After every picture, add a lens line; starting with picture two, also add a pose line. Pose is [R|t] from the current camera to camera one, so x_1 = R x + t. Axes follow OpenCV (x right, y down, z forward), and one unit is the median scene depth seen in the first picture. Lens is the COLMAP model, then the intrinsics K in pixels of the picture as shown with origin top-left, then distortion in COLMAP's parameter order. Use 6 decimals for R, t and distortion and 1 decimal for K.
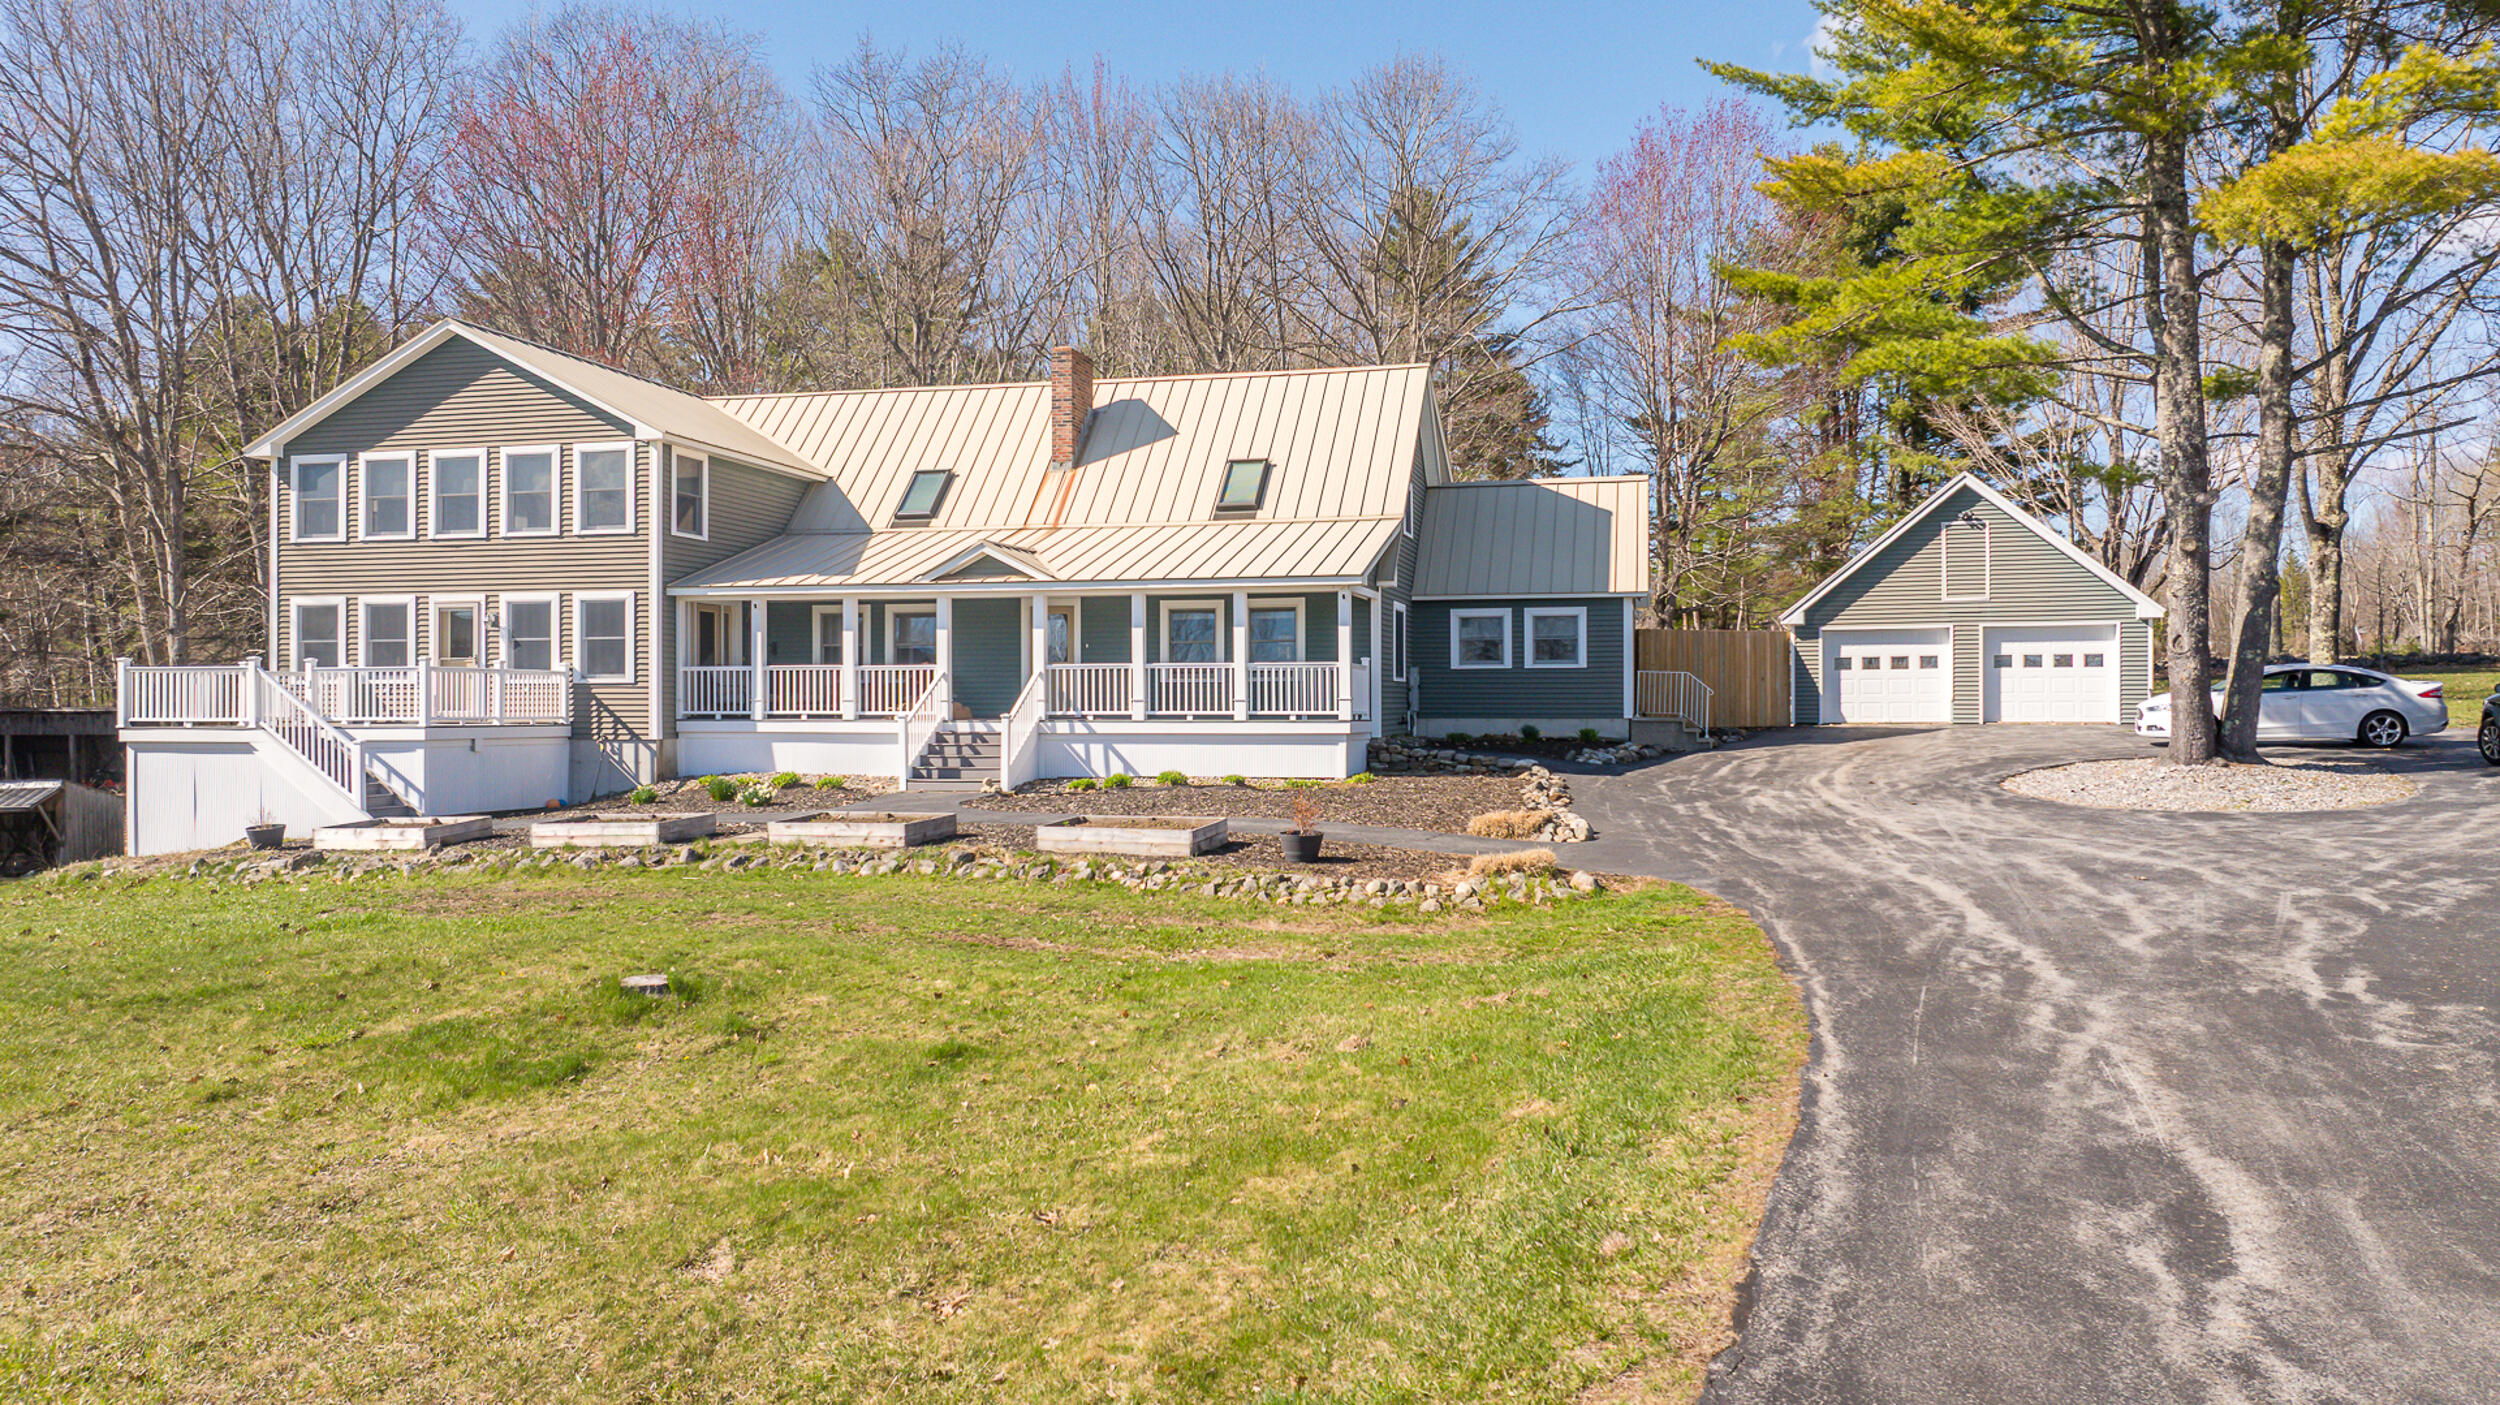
lens RADIAL K [[1773.6, 0, 1250.0], [0, 1773.6, 702.5], [0, 0, 1]] dist [-0.020157, 0.000654]
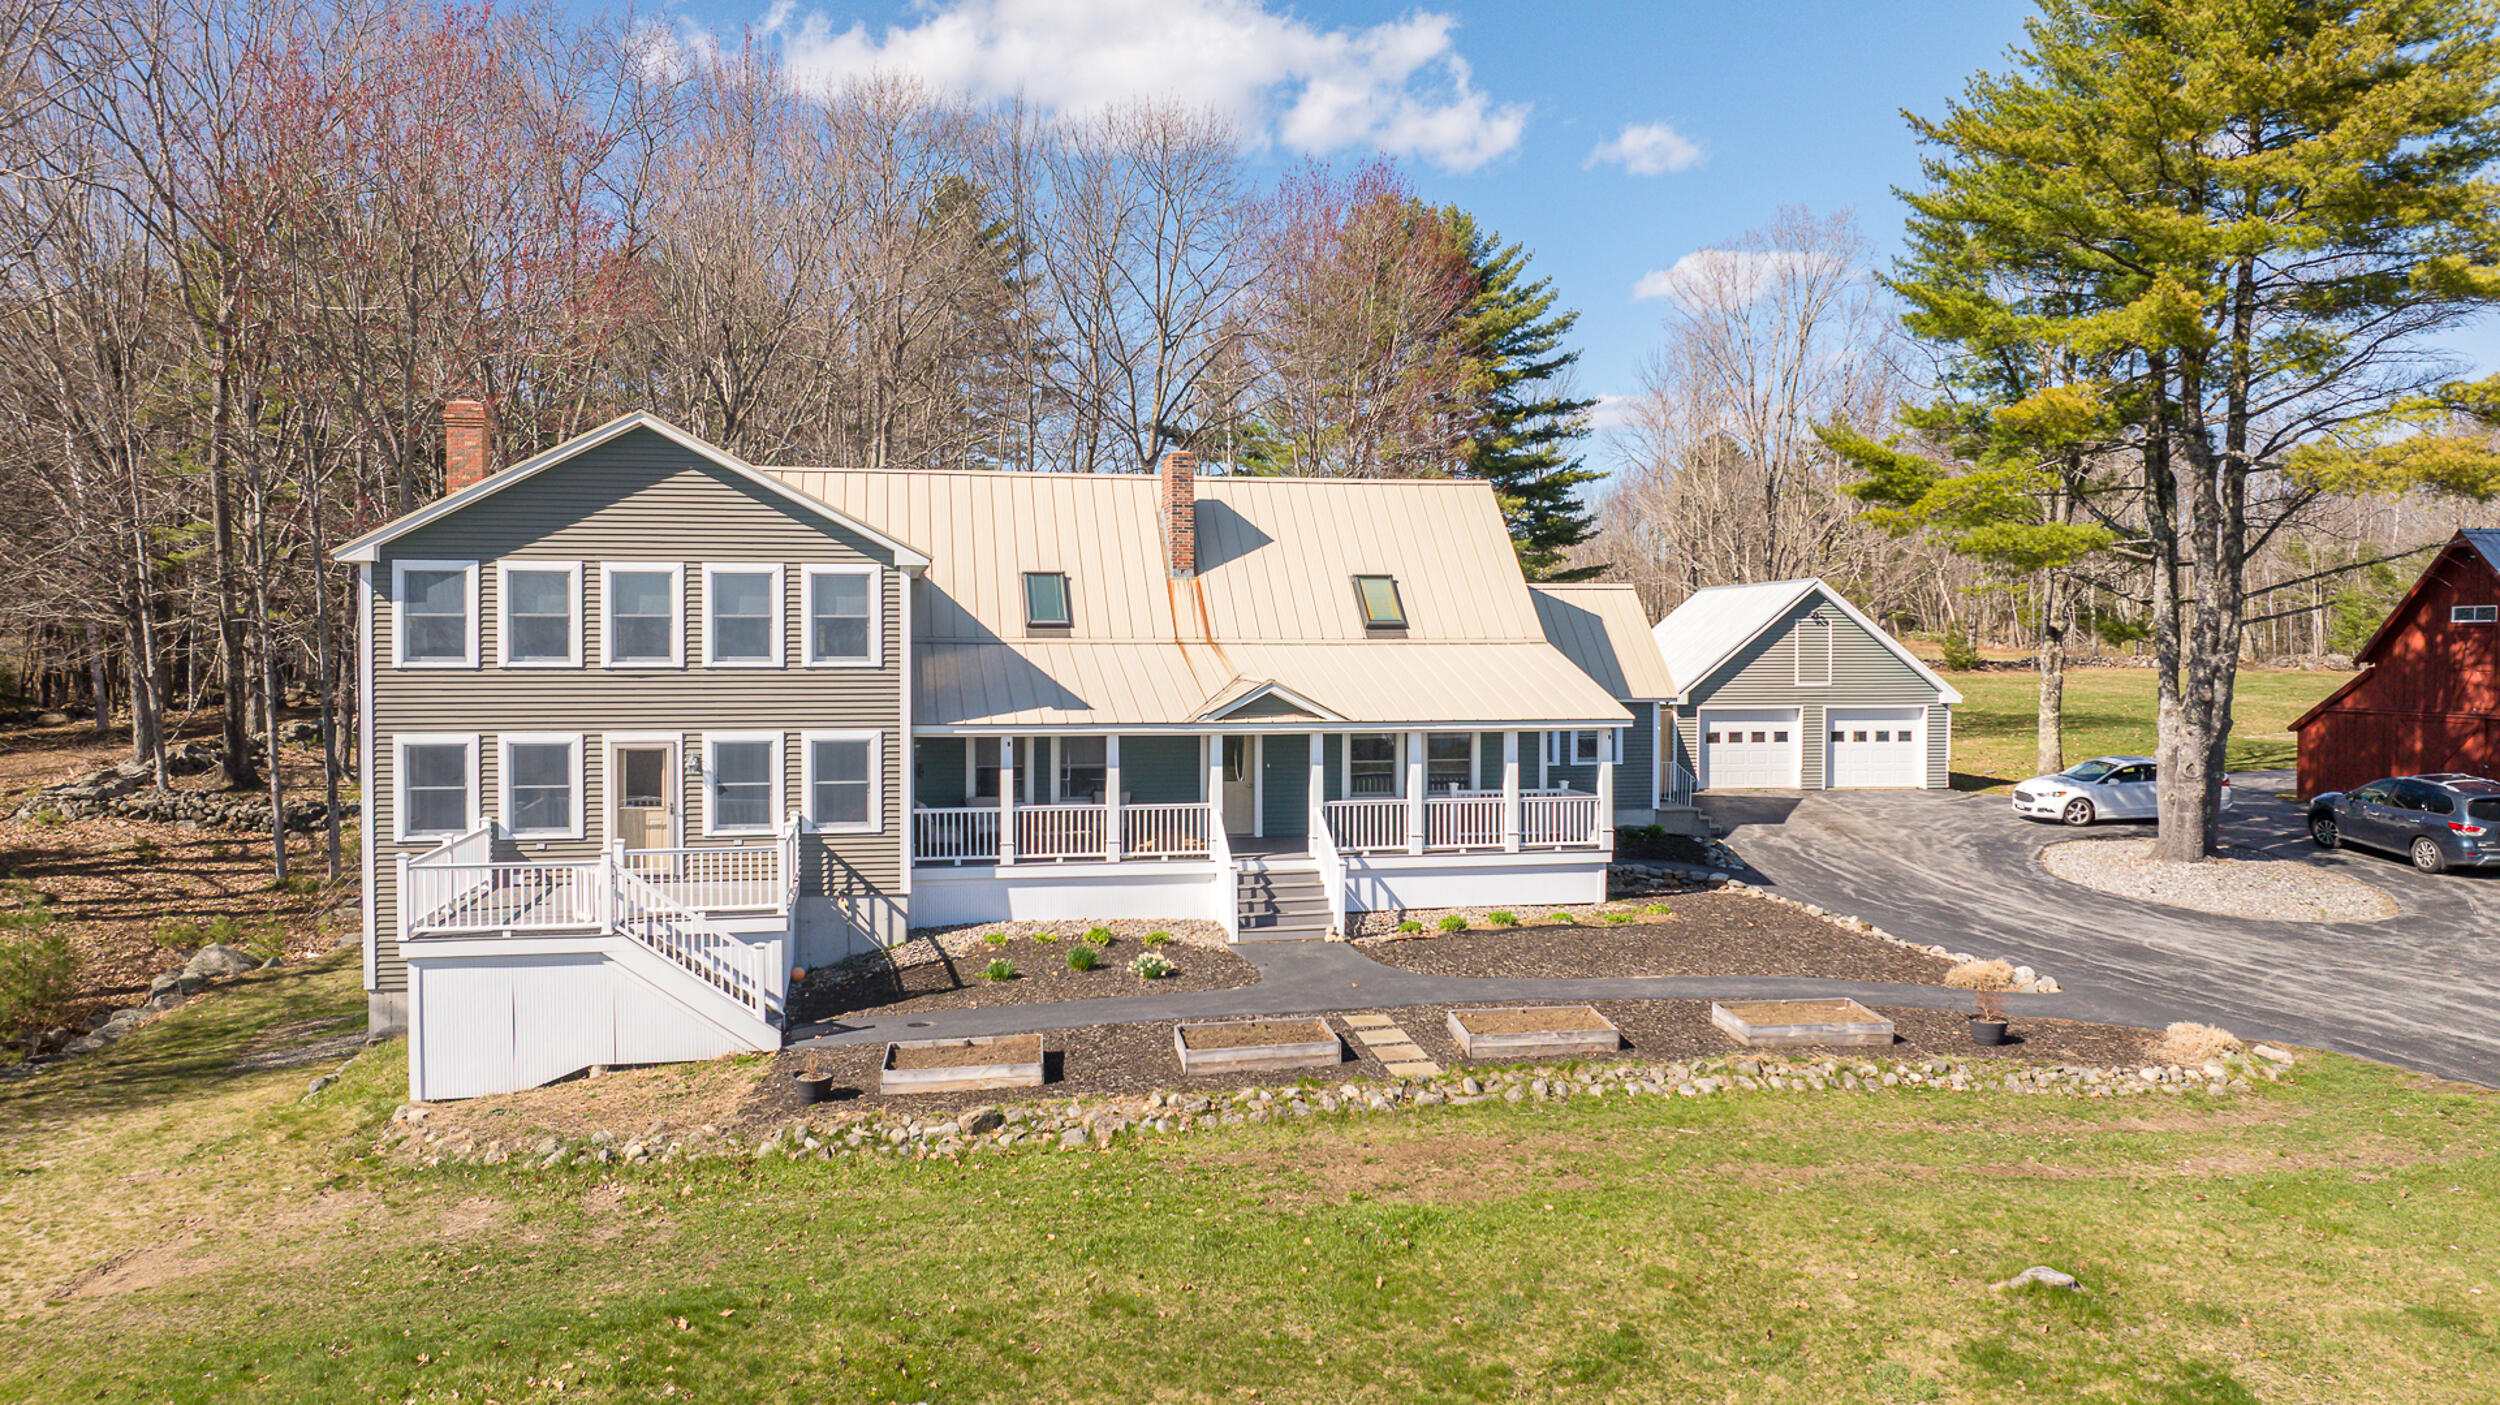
lens RADIAL K [[1806.8, 0, 1254.6], [0, 1806.8, 660.0], [0, 0, 1]] dist [-0.038120, 0.039047]
pose [[0.902181, -0.002814, 0.431349, -0.561776], [-0.001392, 0.999955, 0.009436, -0.105867], [-0.431356, -0.009113, 0.902136, 0.087985]]
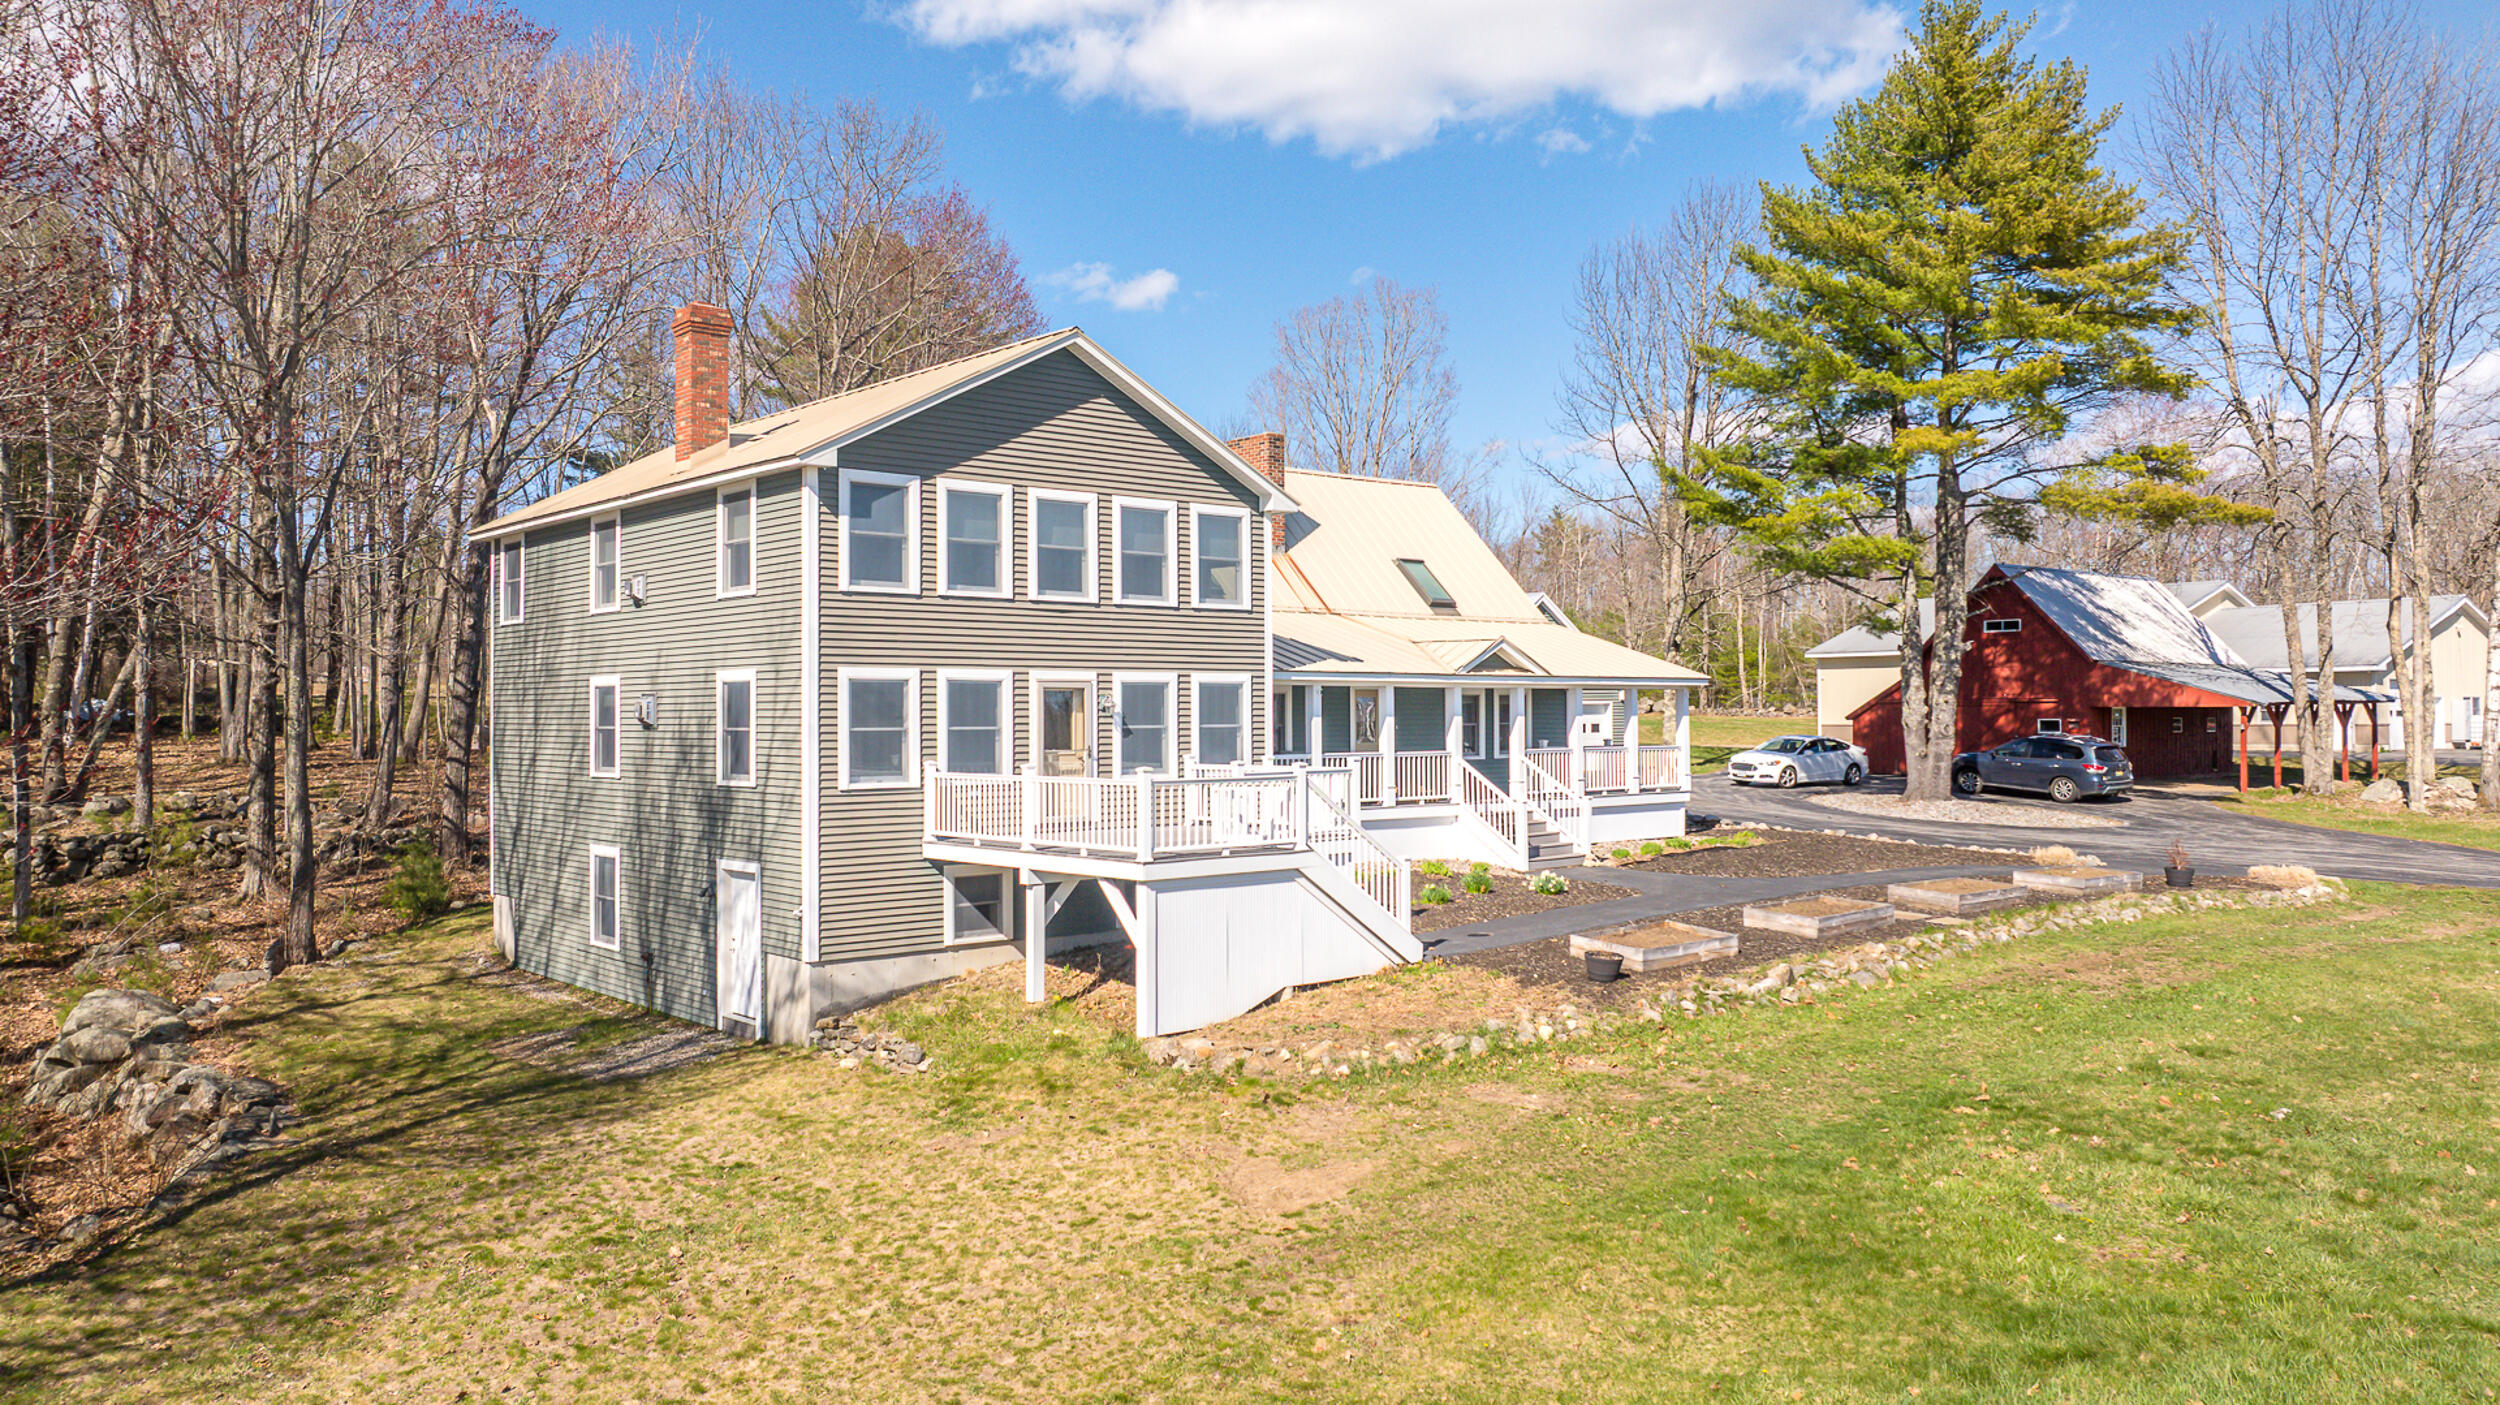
lens RADIAL K [[1773.6, 0, 1250.0], [0, 1773.6, 702.5], [0, 0, 1]] dist [-0.020157, 0.000654]
pose [[0.576137, 0.005778, 0.817333, -1.068283], [0.004226, 0.999941, -0.010048, -0.038747], [-0.817342, 0.009244, 0.576078, 0.469593]]
